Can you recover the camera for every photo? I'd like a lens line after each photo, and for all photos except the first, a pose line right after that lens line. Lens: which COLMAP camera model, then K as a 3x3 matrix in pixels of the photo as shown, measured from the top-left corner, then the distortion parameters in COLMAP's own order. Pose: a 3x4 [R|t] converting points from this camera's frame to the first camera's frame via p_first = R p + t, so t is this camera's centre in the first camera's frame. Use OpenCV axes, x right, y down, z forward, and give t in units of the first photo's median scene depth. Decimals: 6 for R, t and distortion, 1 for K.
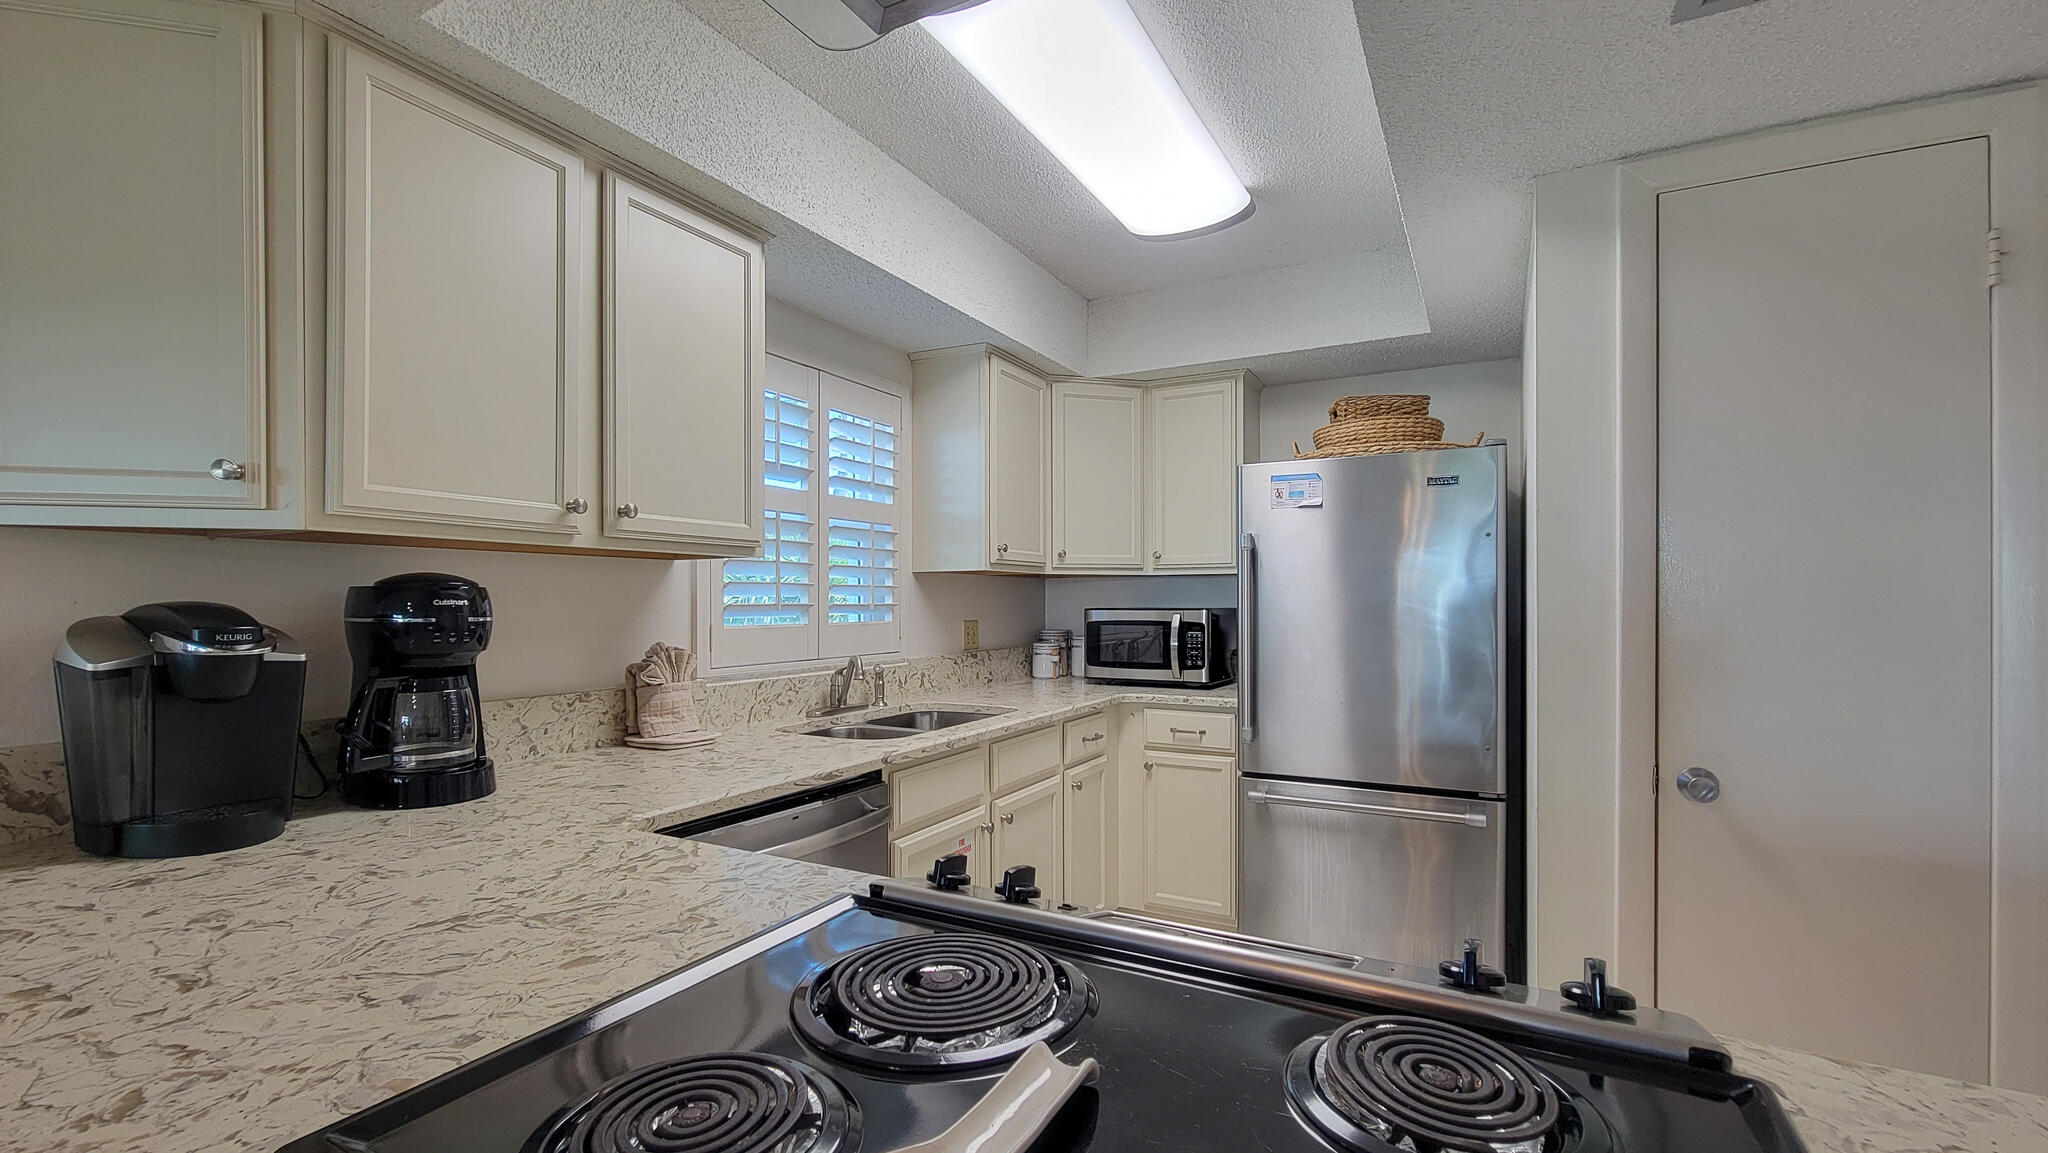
lens RADIAL K [[842.2, 0, 1032.3], [0, 842.2, 590.8], [0, 0, 1]] dist [-0.003204, -0.001615]
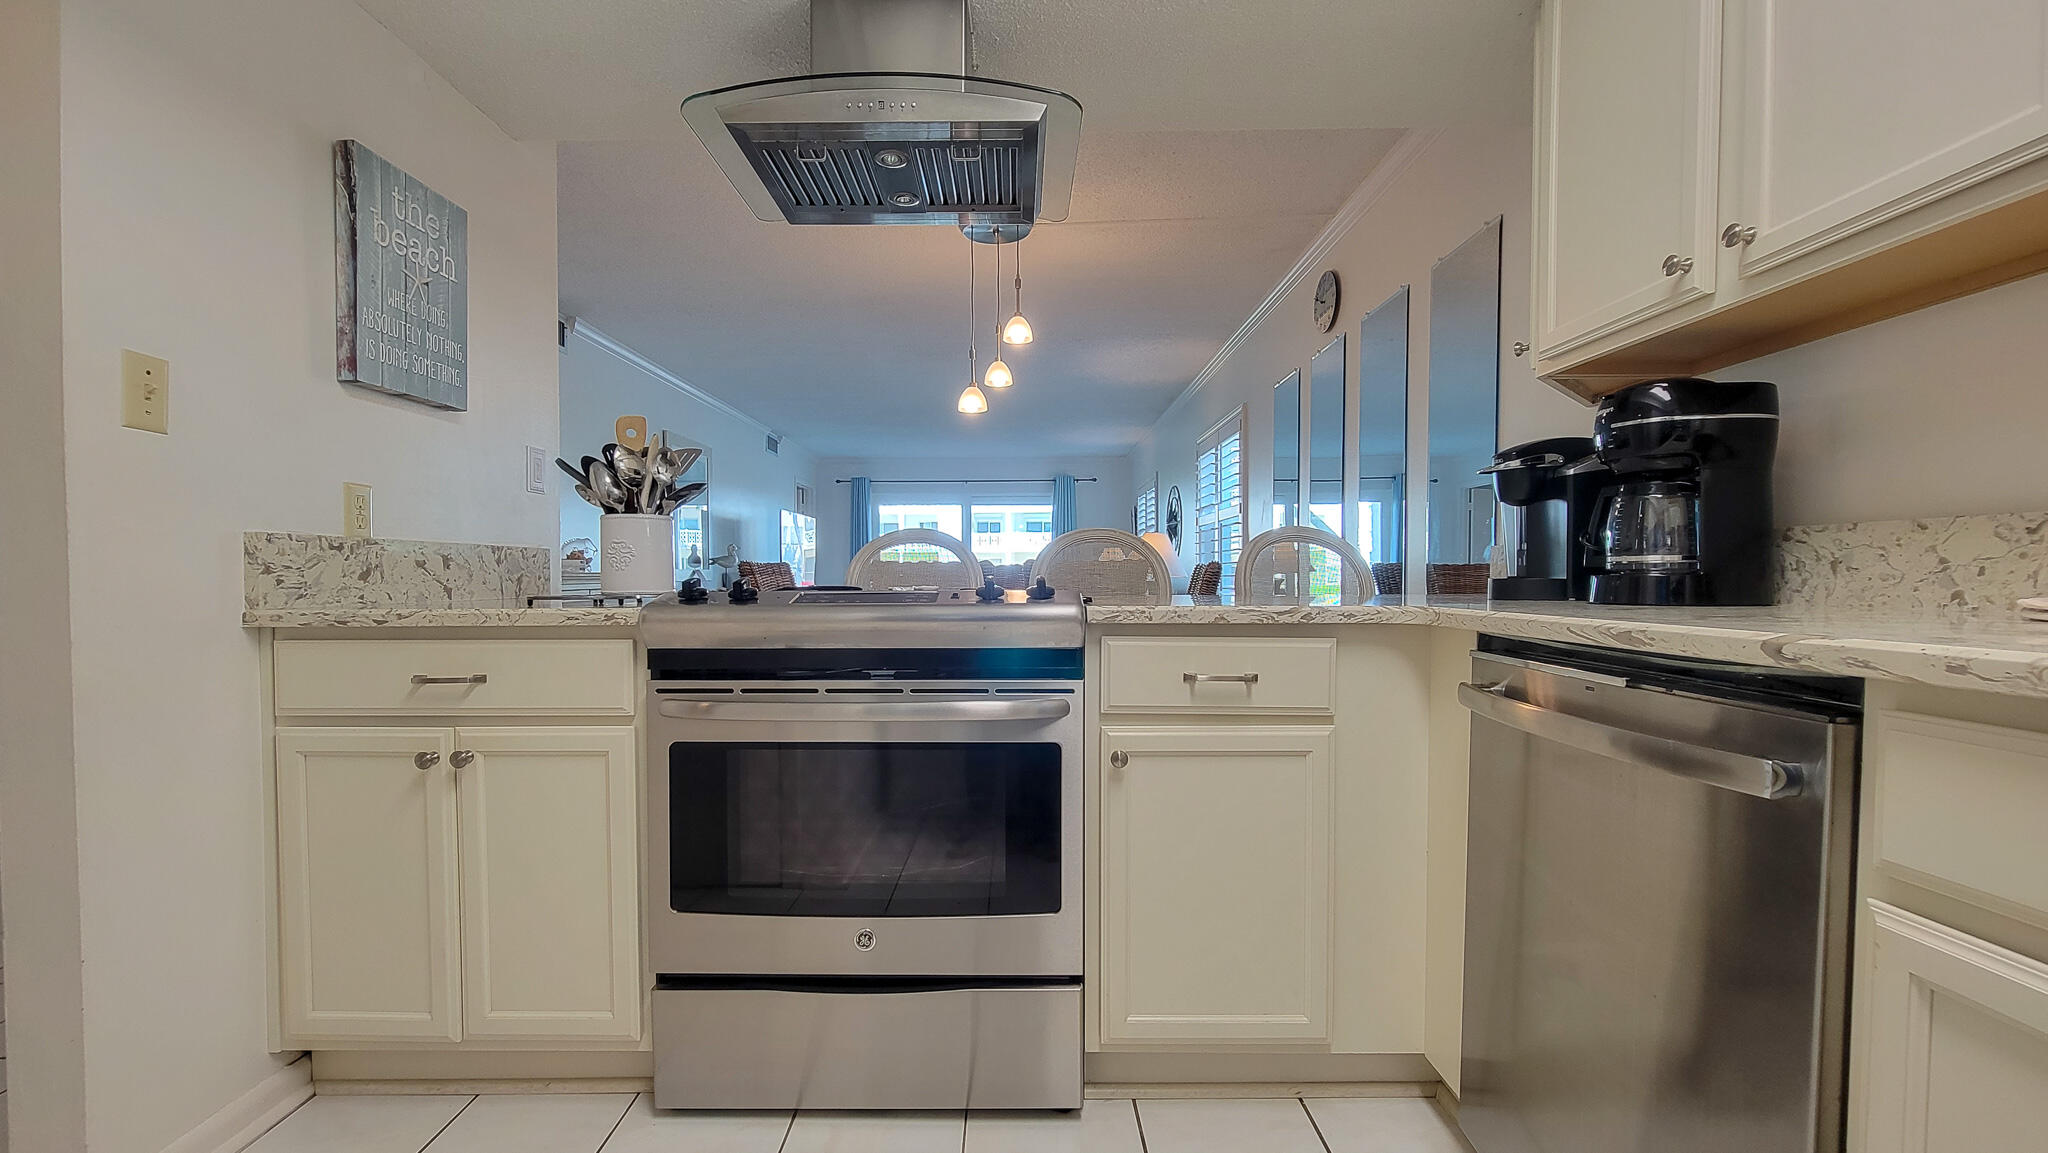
lens RADIAL K [[842.2, 0, 1019.7], [0, 842.2, 592.3], [0, 0, 1]] dist [-0.003204, -0.001615]
pose [[-0.872755, 0.012660, -0.487994, 0.241964], [0.012030, 0.999918, 0.004425, 0.121479], [0.488010, -0.002009, -0.872836, 0.844755]]
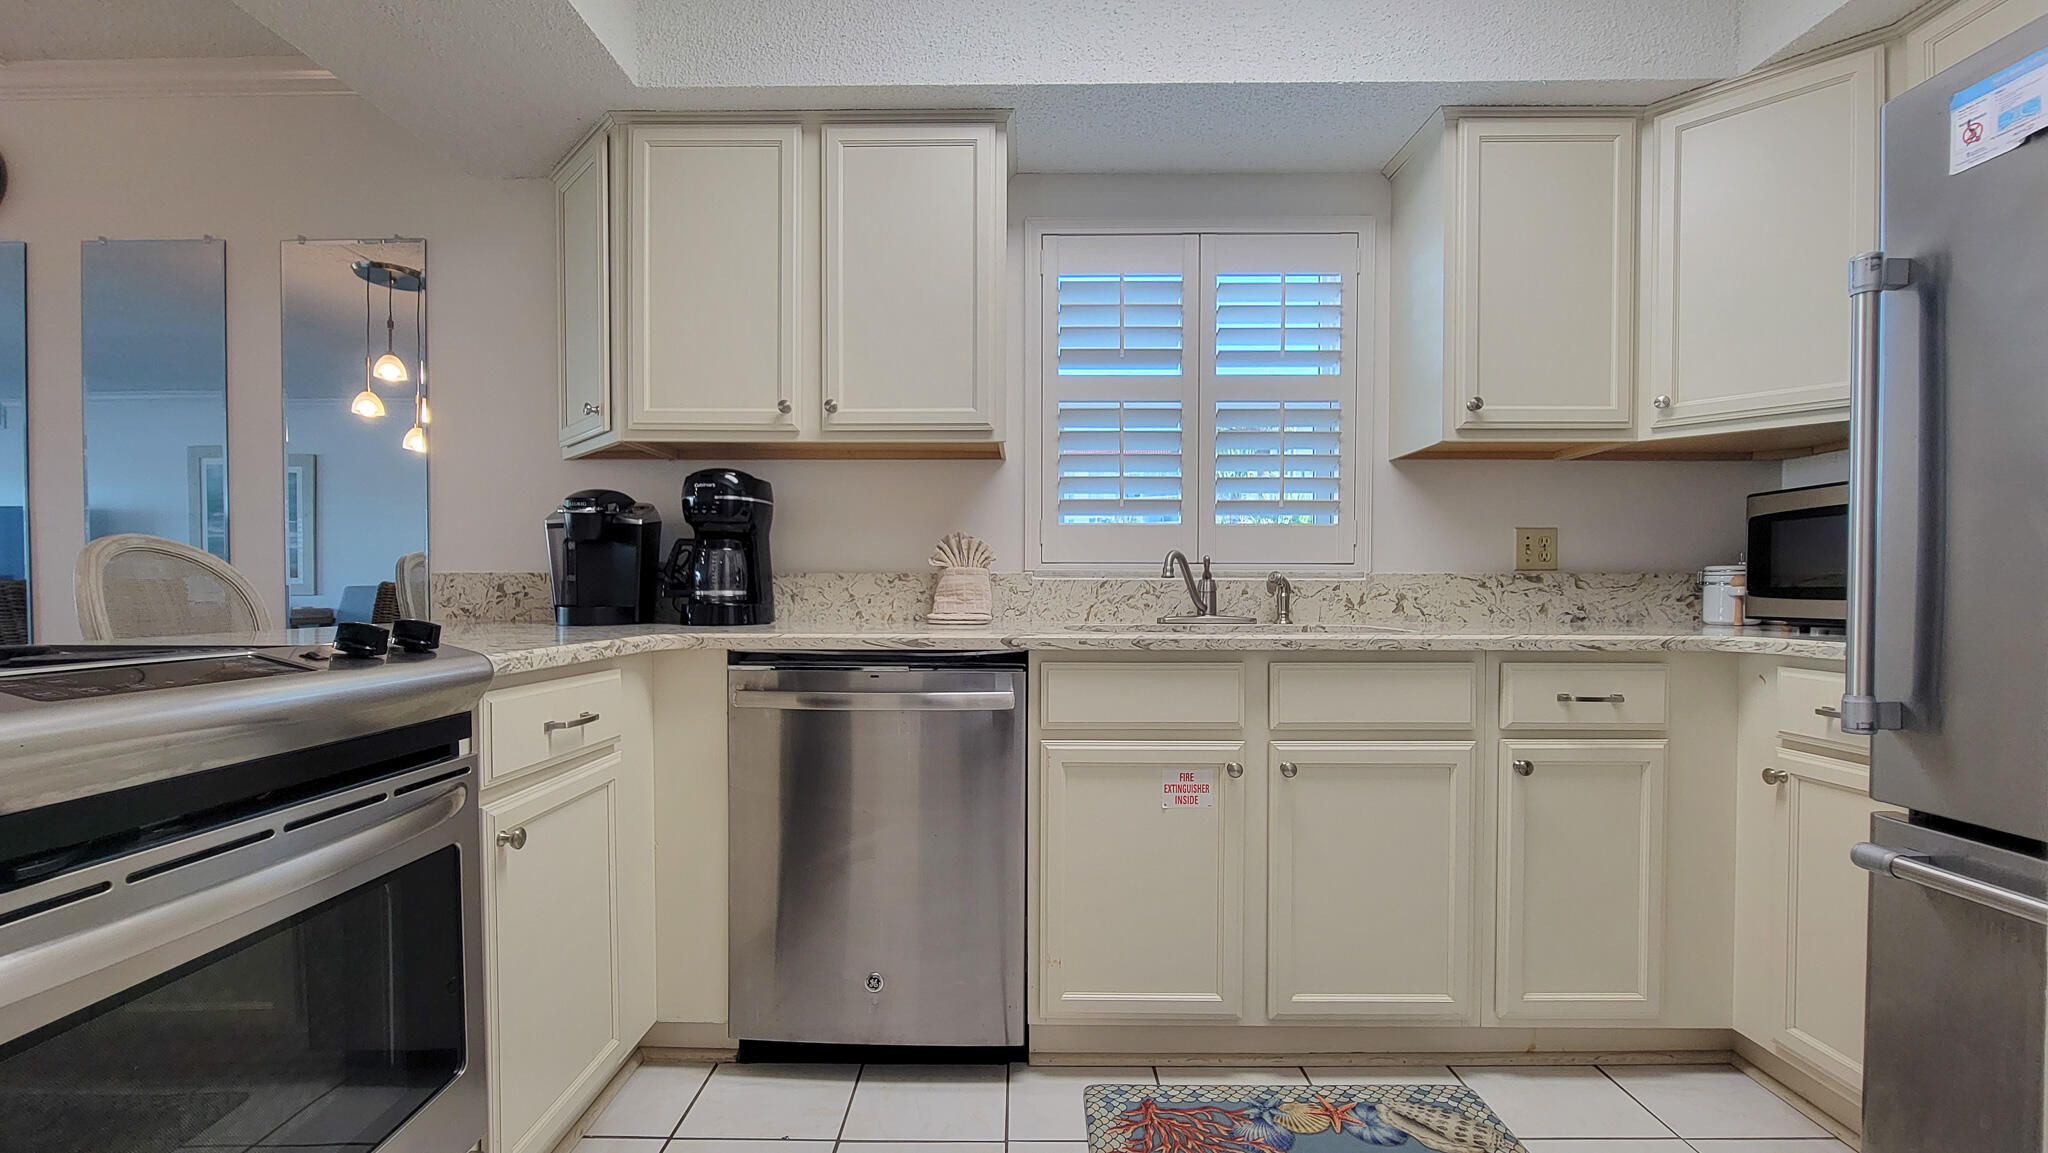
lens RADIAL K [[842.2, 0, 1015.6], [0, 842.2, 590.2], [0, 0, 1]] dist [-0.003204, -0.001615]
pose [[0.477121, 0.003957, -0.878828, 0.441151], [0.013120, 0.999846, 0.011625, 0.098722], [0.878739, -0.017077, 0.476996, 0.421979]]
